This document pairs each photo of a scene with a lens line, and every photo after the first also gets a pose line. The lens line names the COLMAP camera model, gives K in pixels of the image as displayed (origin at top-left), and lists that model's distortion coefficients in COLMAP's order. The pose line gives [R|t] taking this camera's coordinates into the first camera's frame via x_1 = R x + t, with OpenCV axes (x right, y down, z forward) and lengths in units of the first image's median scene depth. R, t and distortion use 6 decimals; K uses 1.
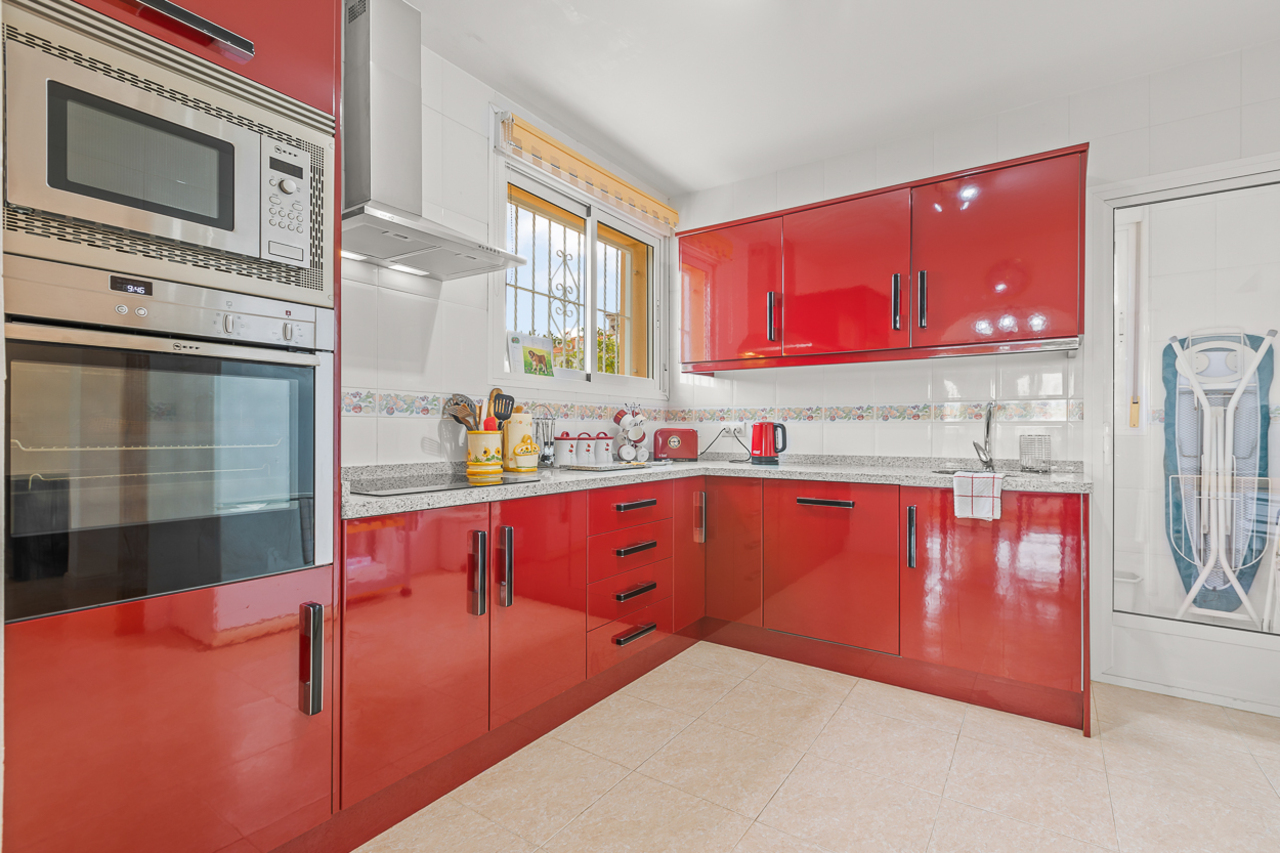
lens RADIAL K [[593.3, 0, 643.4], [0, 593.3, 434.9], [0, 0, 1]] dist [-0.002813, 0.000355]
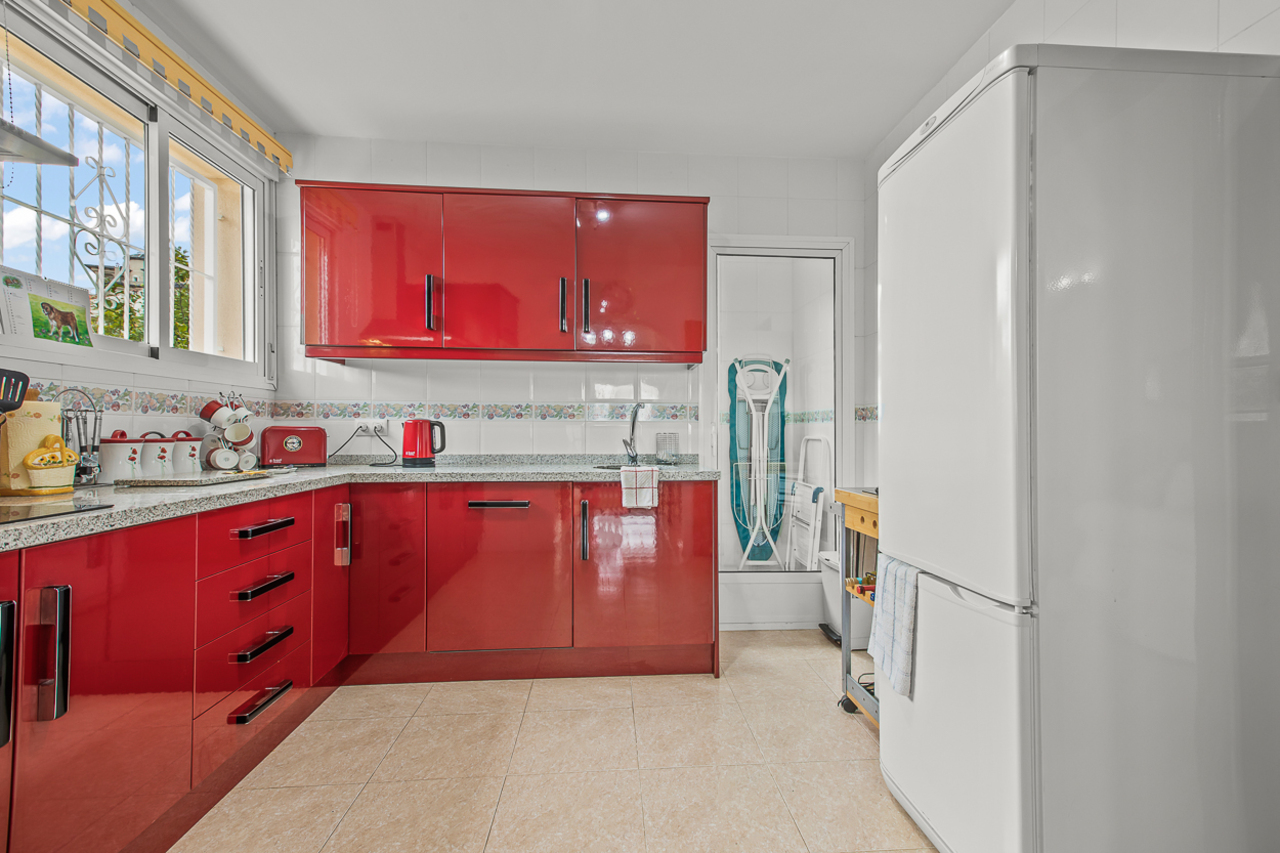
lens RADIAL K [[600.8, 0, 664.5], [0, 600.8, 427.3], [0, 0, 1]] dist [0.019913, 0.000068]
pose [[0.768502, 0.002516, 0.639843, -0.102465], [0.004141, 0.999952, -0.008907, -0.000314], [-0.639834, 0.009495, 0.768454, 0.075746]]
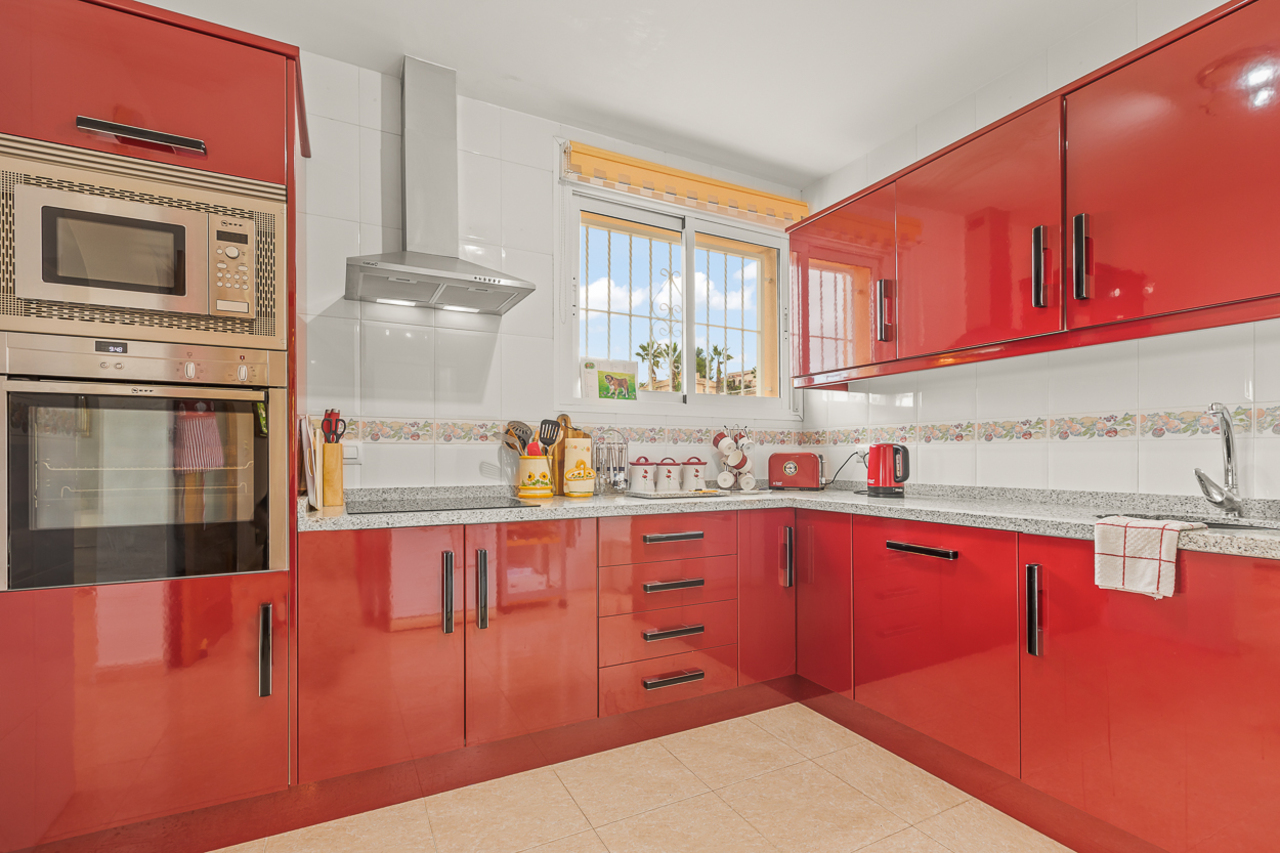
lens RADIAL K [[585.2, 0, 624.5], [0, 585.2, 458.9], [0, 0, 1]] dist [-0.001843, 0.000123]
pose [[0.877114, -0.001780, -0.480280, 0.308156], [-0.000162, 0.999992, -0.004002, 0.002160], [0.480283, 0.003588, 0.877106, 0.158261]]
